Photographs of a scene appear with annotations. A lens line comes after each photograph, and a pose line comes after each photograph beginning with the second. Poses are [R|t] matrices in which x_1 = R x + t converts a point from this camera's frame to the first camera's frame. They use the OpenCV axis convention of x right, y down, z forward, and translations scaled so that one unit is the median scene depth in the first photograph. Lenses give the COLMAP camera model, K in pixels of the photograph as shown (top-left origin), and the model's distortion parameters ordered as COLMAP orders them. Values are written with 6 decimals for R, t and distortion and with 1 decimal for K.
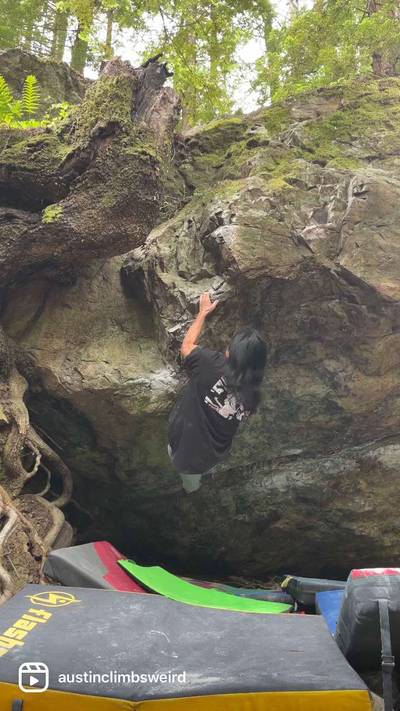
lens RADIAL K [[587.8, 0, 200.3], [0, 587.8, 361.3], [0, 0, 1]] dist [0.069348, -0.111827]
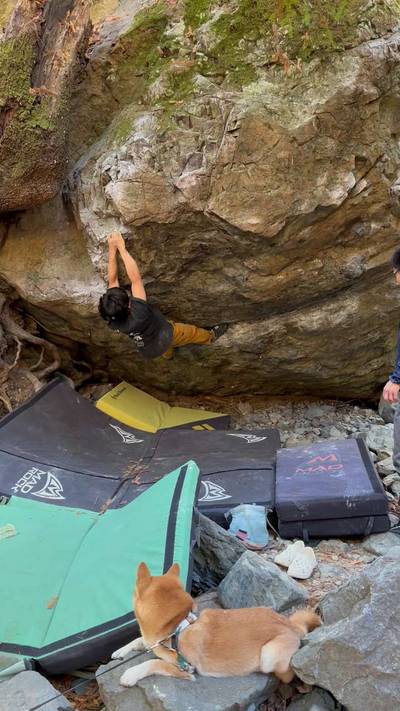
lens RADIAL K [[587.8, 0, 198.7], [0, 587.8, 362.9], [0, 0, 1]] dist [0.069348, -0.111827]
pose [[0.976735, -0.003549, -0.214422, 0.429107], [0.093646, 0.906554, 0.411570, -0.339630], [0.192924, -0.422074, 0.885795, -0.187800]]
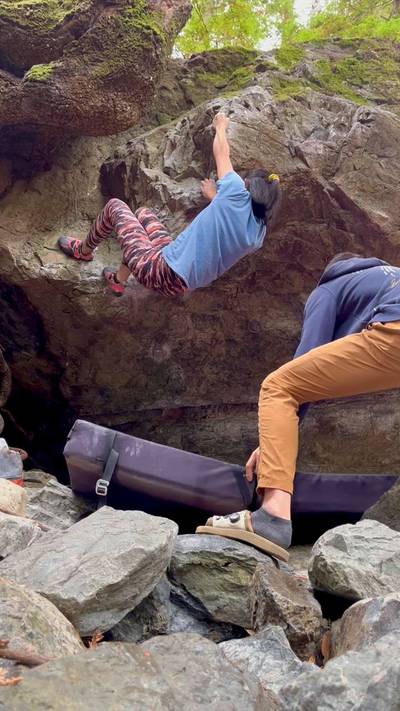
lens RADIAL K [[614.7, 0, 199.4], [0, 614.7, 357.5], [0, 0, 1]] dist [0.057421, -0.067220]
pose [[0.985839, 0.158385, 0.055098, 0.011596], [-0.156397, 0.986935, -0.038728, 0.165866], [-0.060512, 0.029563, 0.997730, 0.030593]]
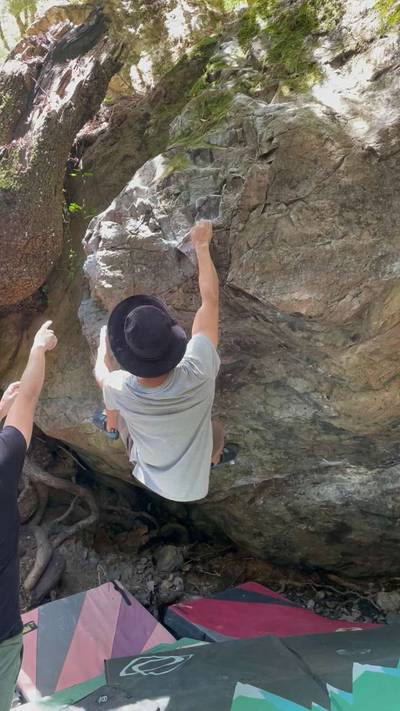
lens RADIAL K [[614.7, 0, 199.0], [0, 614.7, 358.5], [0, 0, 1]] dist [0.057421, -0.067220]
pose [[0.840075, -0.073769, -0.537432, 0.546983], [0.190058, 0.967940, 0.164224, -0.180978], [0.508087, -0.240103, 0.827163, 0.304590]]
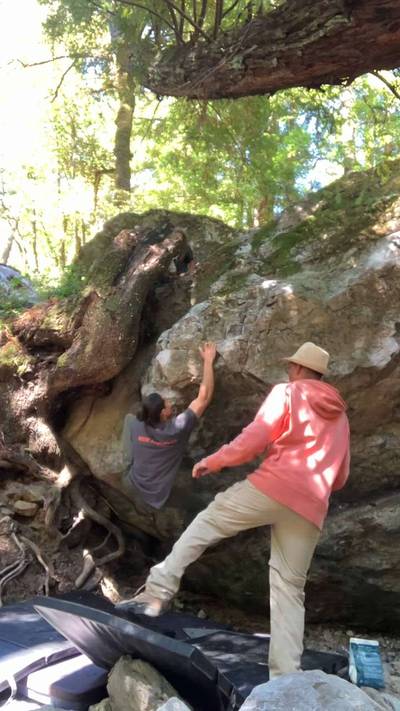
lens RADIAL K [[563.4, 0, 196.7], [0, 563.4, 360.7], [0, 0, 1]] dist [0.026046, -0.024662]
pose [[0.873910, -0.128560, -0.468778, 0.641536], [0.096420, 0.991075, -0.092048, -0.072723], [0.476428, 0.035242, 0.878507, -0.089403]]
